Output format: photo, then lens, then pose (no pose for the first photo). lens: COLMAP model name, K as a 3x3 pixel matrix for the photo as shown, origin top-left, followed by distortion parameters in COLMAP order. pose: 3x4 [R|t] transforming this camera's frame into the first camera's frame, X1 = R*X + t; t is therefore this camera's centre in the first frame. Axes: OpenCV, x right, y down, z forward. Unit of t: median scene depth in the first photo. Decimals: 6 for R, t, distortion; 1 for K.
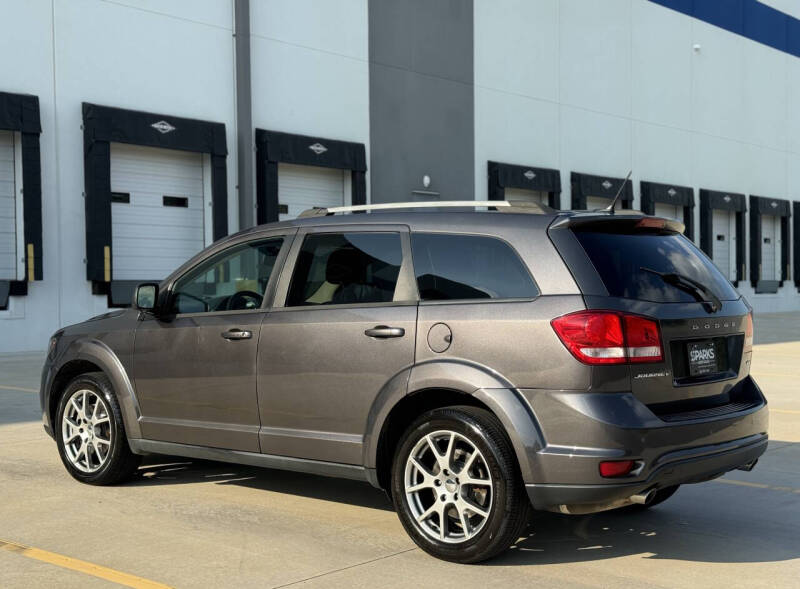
lens RADIAL K [[1114.9, 0, 401.3], [0, 1114.9, 301.3], [0, 0, 1]] dist [0.131903, -0.096333]
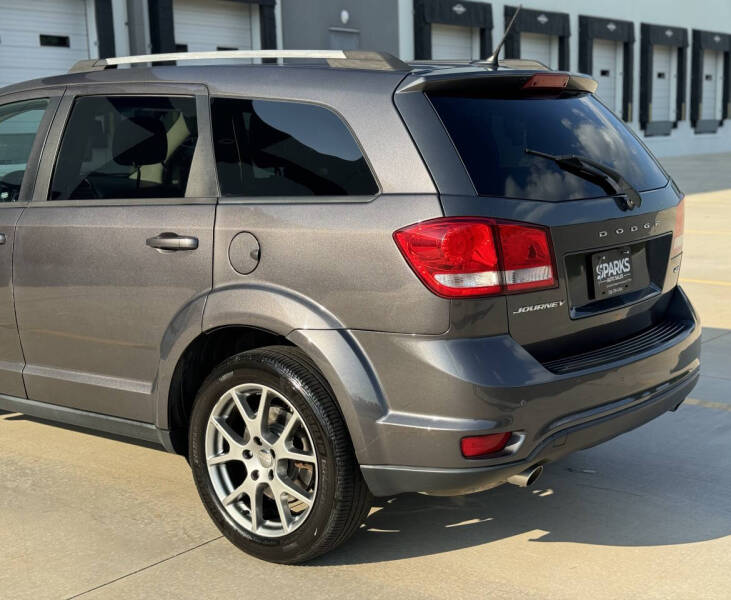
lens RADIAL K [[1110.6, 0, 402.5], [0, 1110.6, 302.9], [0, 0, 1]] dist [0.116158, -0.028630]
pose [[0.998599, -0.019296, 0.049262, 0.096999], [0.012031, 0.989544, 0.143728, -0.034799], [-0.051520, -0.142934, 0.988390, 0.297853]]
